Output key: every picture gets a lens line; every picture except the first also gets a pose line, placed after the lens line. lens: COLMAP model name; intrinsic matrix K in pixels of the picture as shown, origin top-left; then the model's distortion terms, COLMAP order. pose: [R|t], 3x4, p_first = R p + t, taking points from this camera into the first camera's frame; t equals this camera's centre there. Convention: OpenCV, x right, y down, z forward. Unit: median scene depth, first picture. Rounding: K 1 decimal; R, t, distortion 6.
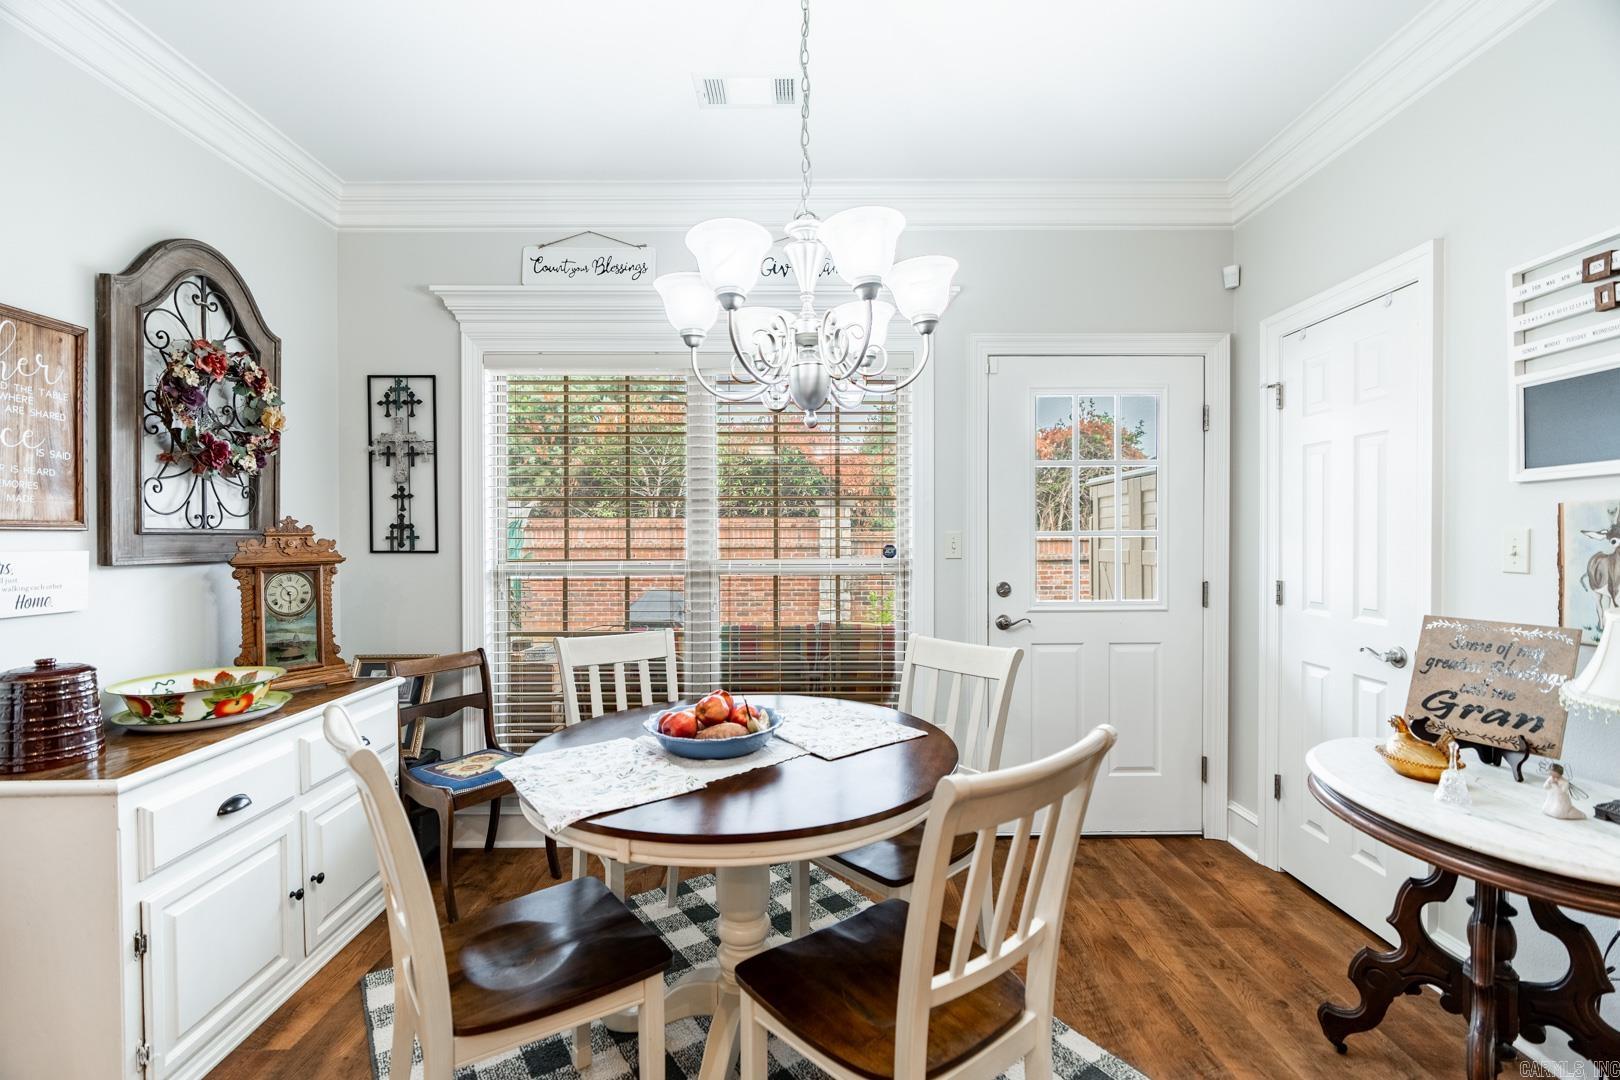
lens RADIAL K [[728.9, 0, 805.1], [0, 728.9, 540.5], [0, 0, 1]] dist [-0.010900, 0.000182]
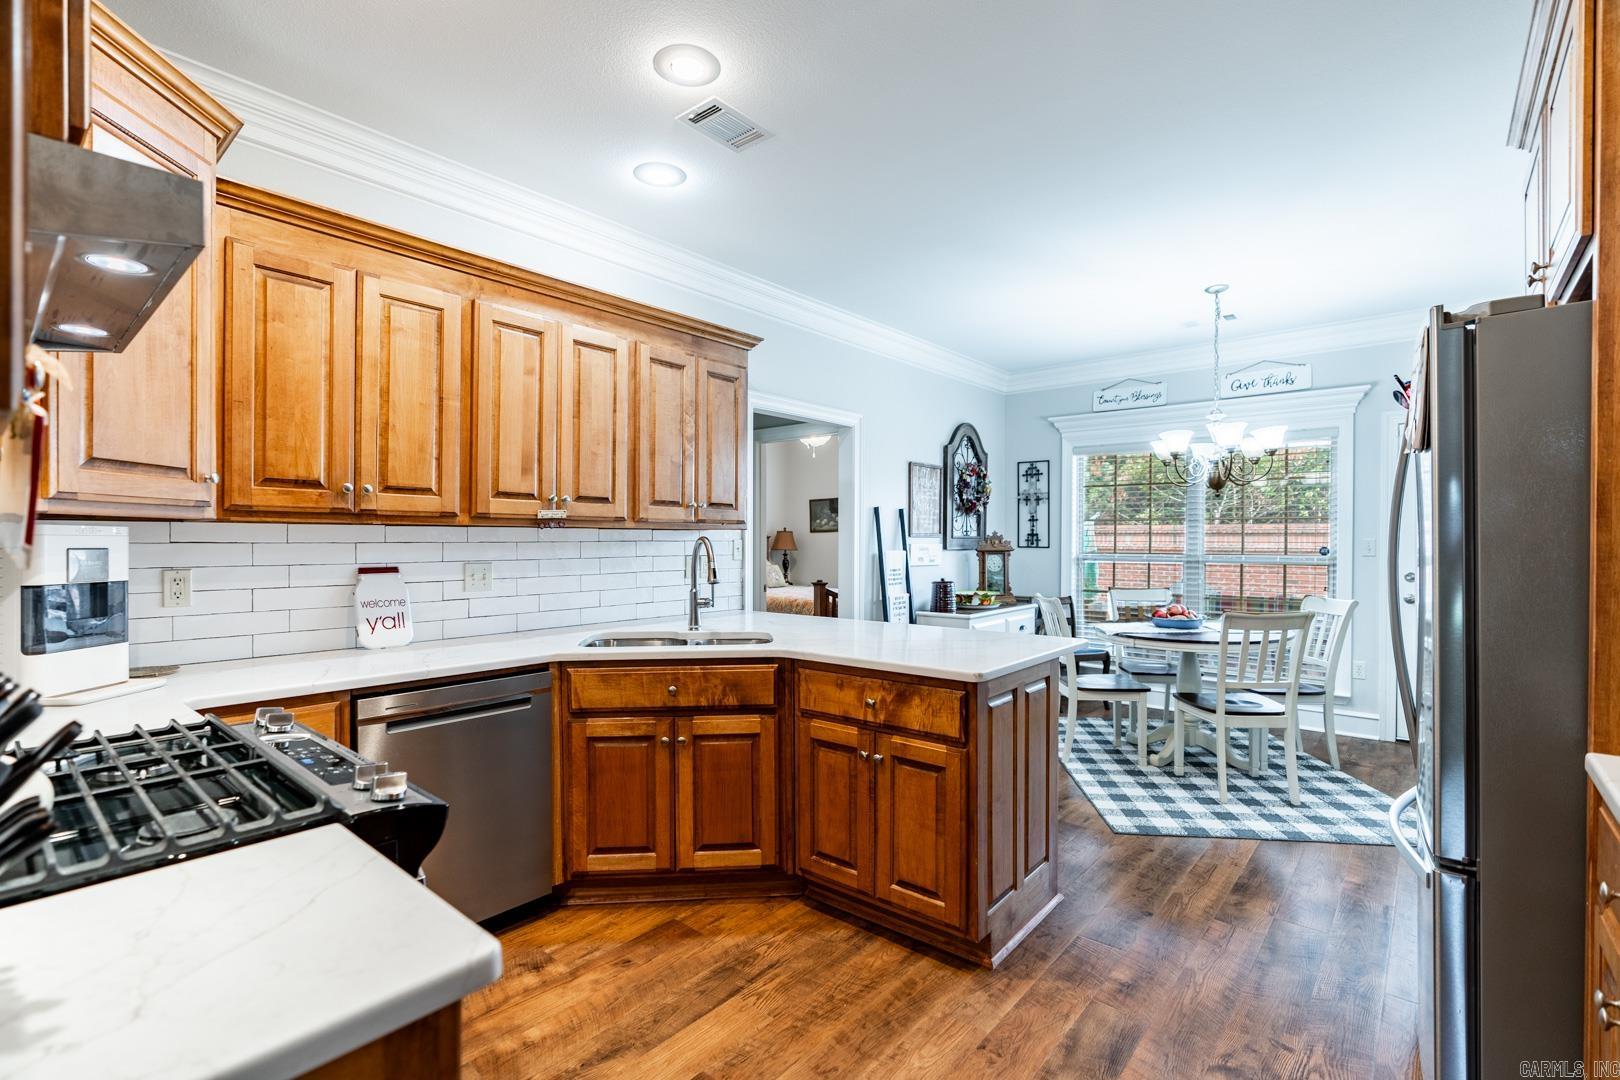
lens RADIAL K [[728.9, 0, 805.1], [0, 728.9, 540.5], [0, 0, 1]] dist [-0.010900, 0.000182]
pose [[0.749778, 0.007018, -0.661652, 0.409196], [-0.009491, 0.999955, -0.000149, 0.004242], [0.661621, 0.006391, 0.749811, -1.223061]]
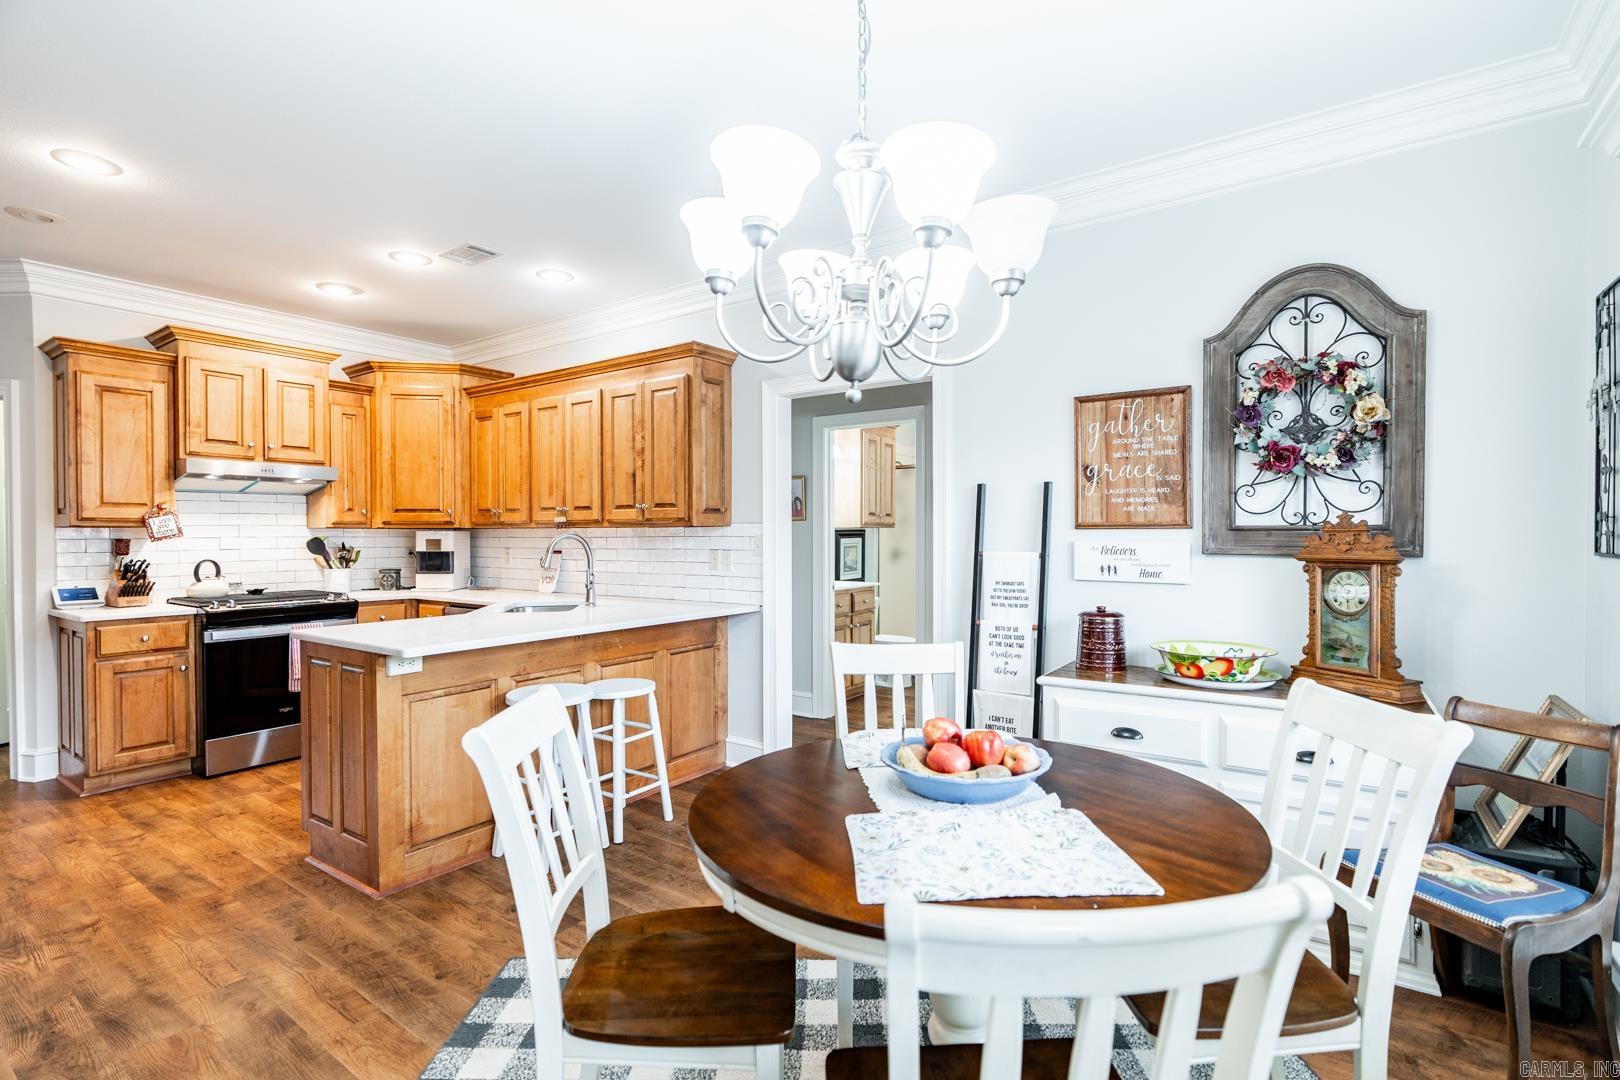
lens RADIAL K [[747.7, 0, 819.3], [0, 747.7, 541.0], [0, 0, 1]] dist [-0.002818, 0.000105]
pose [[-0.577639, 0.012668, -0.816194, 0.497696], [-0.000026, 0.999879, 0.015537, -0.009108], [0.816292, 0.008996, -0.577569, 1.002606]]
